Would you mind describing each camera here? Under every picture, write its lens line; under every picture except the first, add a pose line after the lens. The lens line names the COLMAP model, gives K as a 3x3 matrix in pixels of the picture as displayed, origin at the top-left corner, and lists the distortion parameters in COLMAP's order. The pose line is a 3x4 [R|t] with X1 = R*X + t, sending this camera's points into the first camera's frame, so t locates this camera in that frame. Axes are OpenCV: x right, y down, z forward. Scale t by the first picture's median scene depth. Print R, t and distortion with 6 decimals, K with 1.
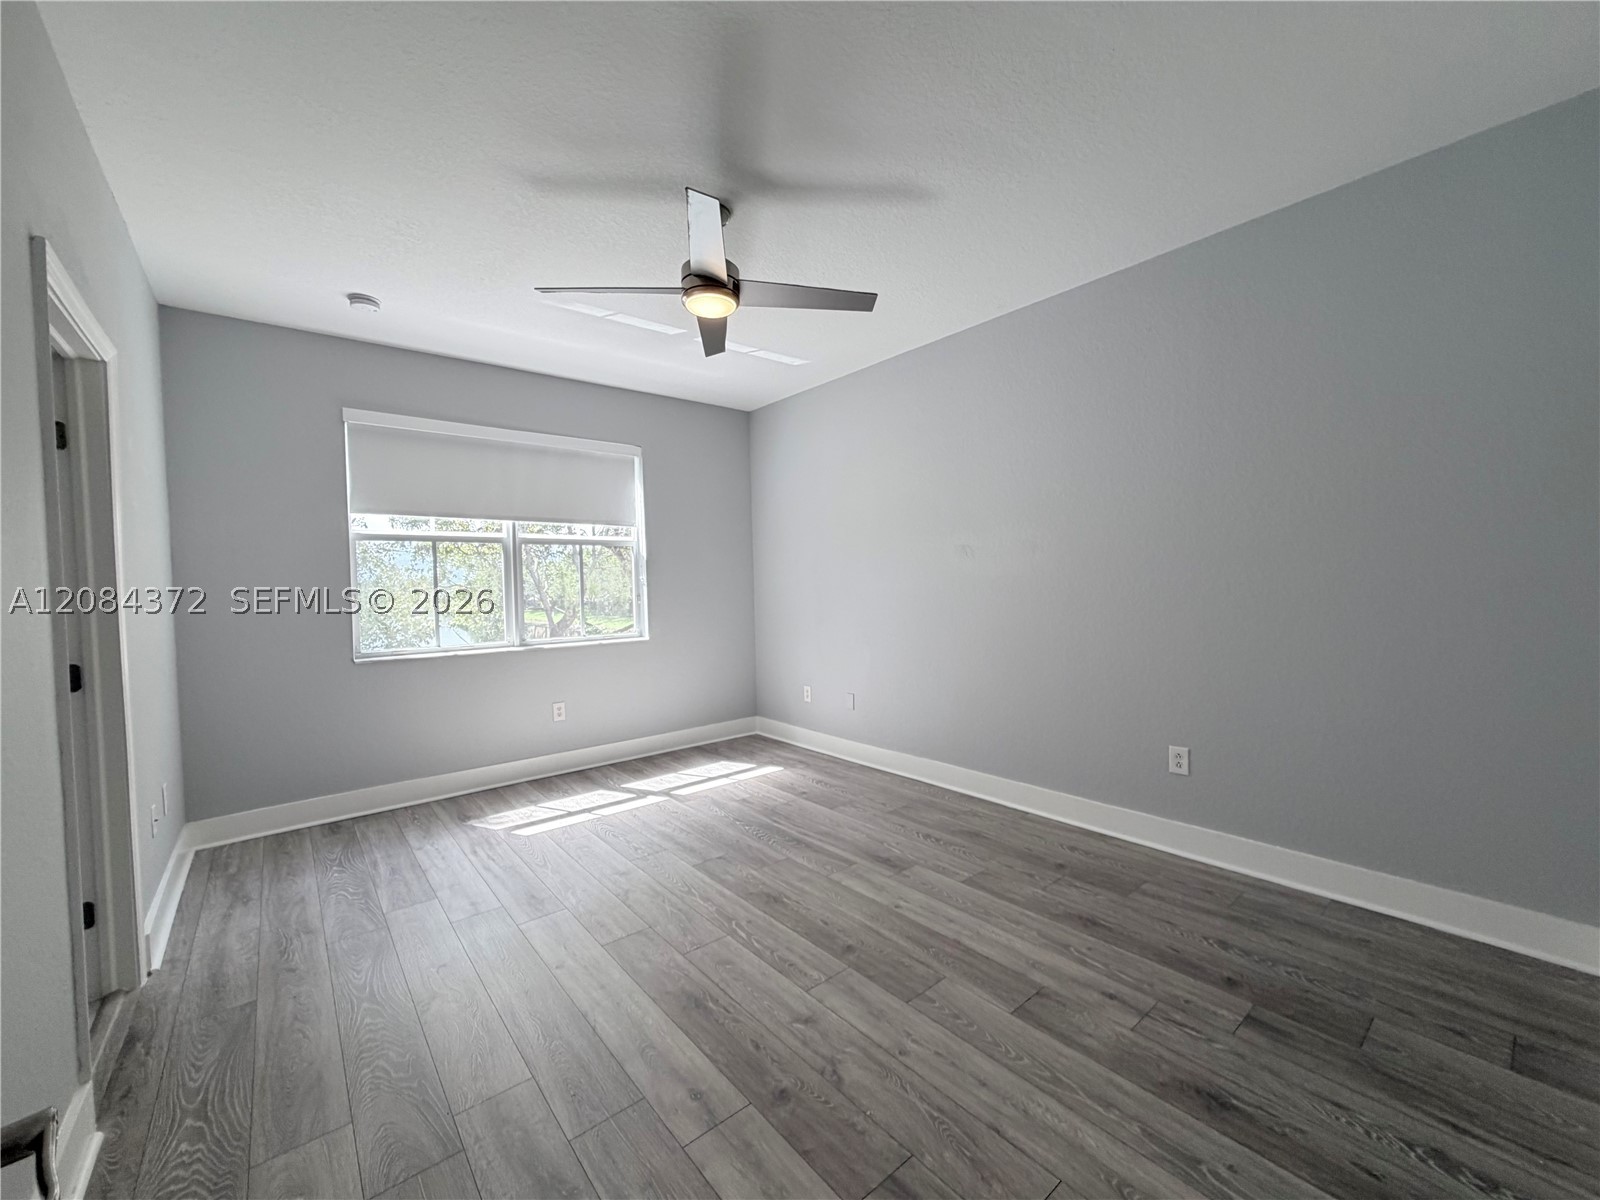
lens RADIAL K [[641.9, 0, 794.1], [0, 641.9, 601.6], [0, 0, 1]] dist [0.001529, 0.000148]
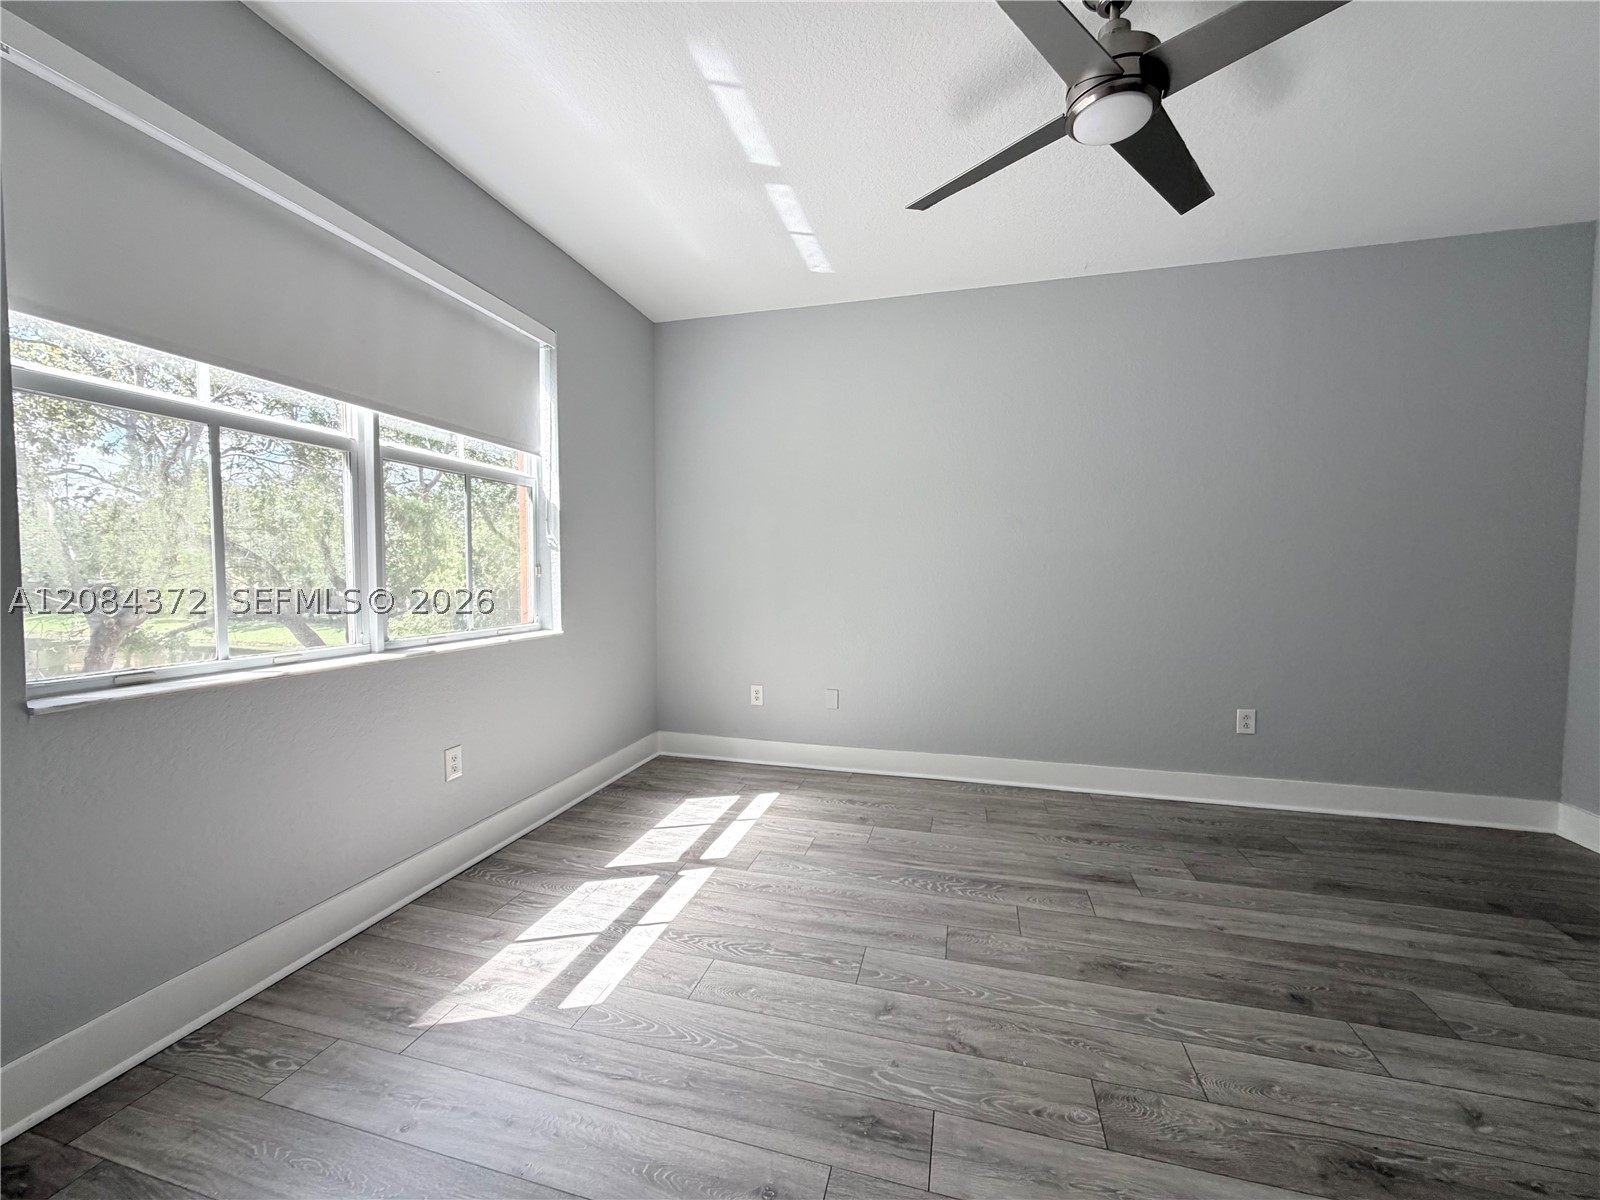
lens RADIAL K [[641.9, 0, 811.3], [0, 641.9, 599.8], [0, 0, 1]] dist [0.001529, 0.000148]
pose [[0.813299, -0.000880, 0.581845, -0.756434], [-0.004554, 0.999959, 0.007879, 0.036808], [-0.581828, -0.009058, 0.813261, 0.616013]]
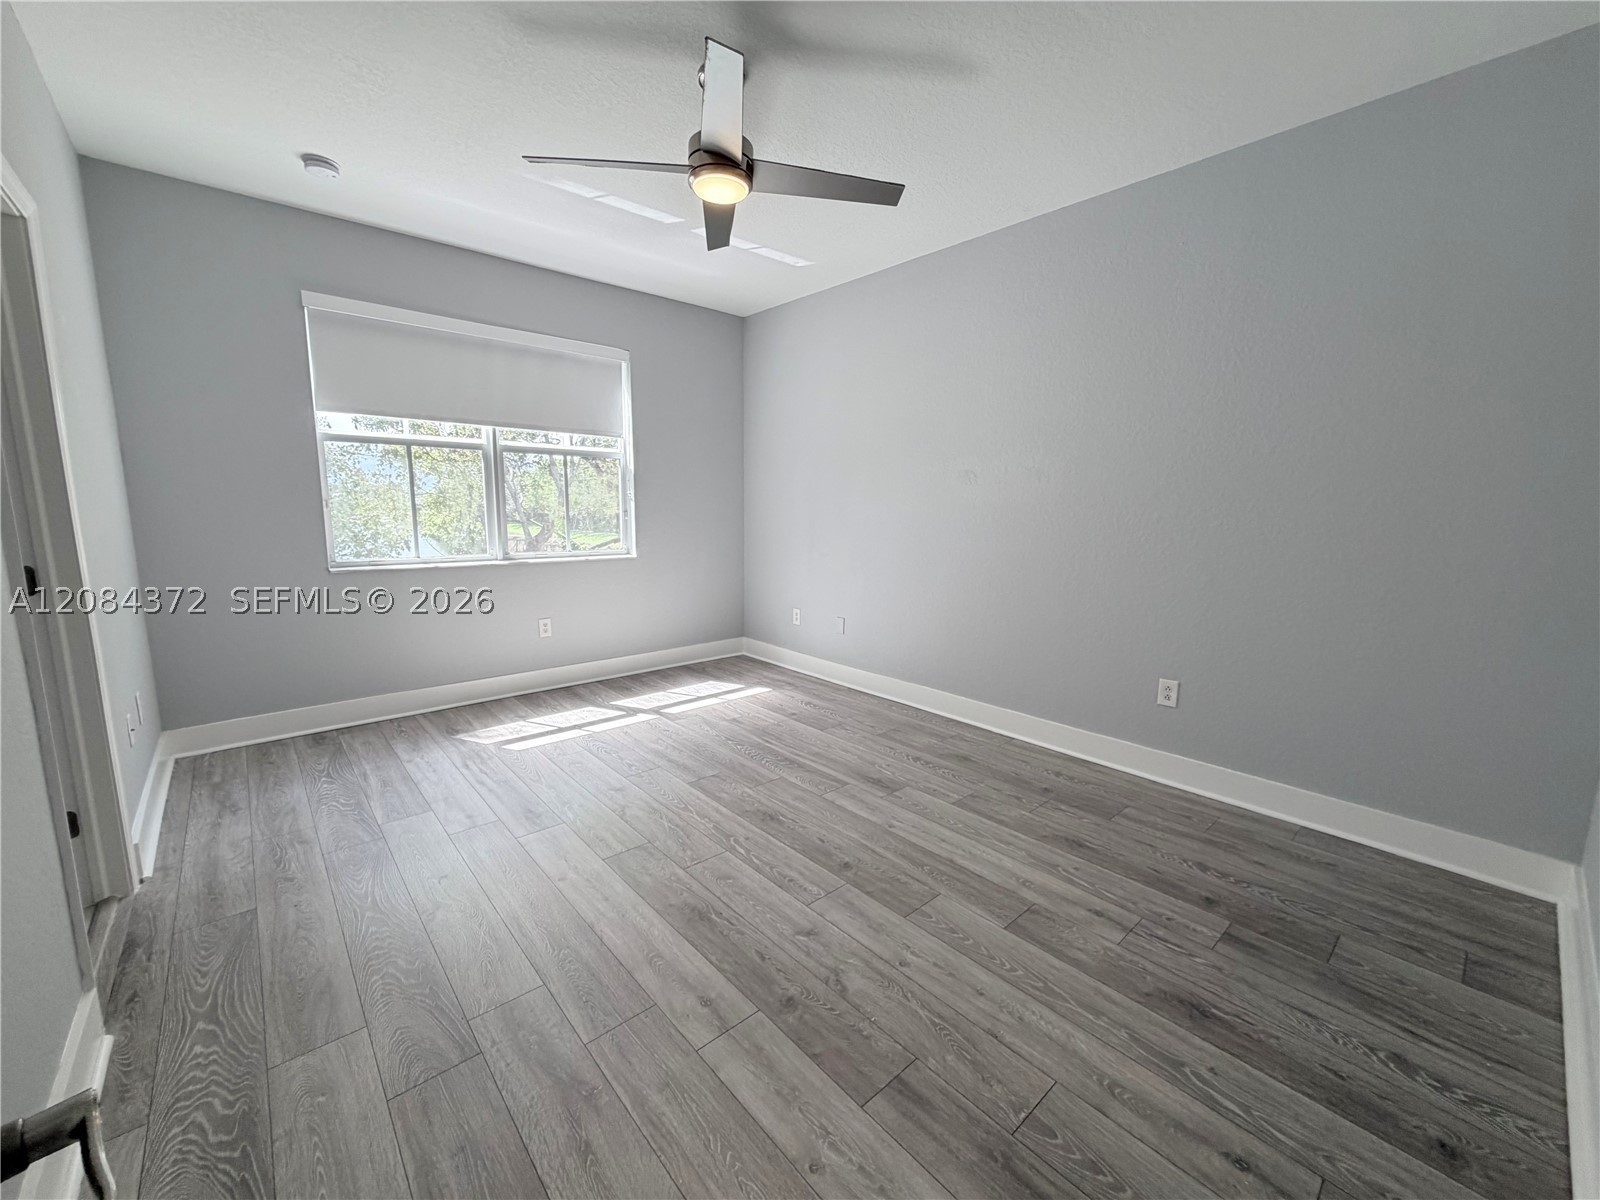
lens RADIAL K [[641.9, 0, 794.7], [0, 641.9, 602.2], [0, 0, 1]] dist [0.001529, 0.000148]
pose [[0.998779, 0.029169, 0.039866, -0.043721], [-0.033858, 0.991889, 0.122511, -0.000597], [-0.035969, -0.123711, 0.991666, 0.031501]]
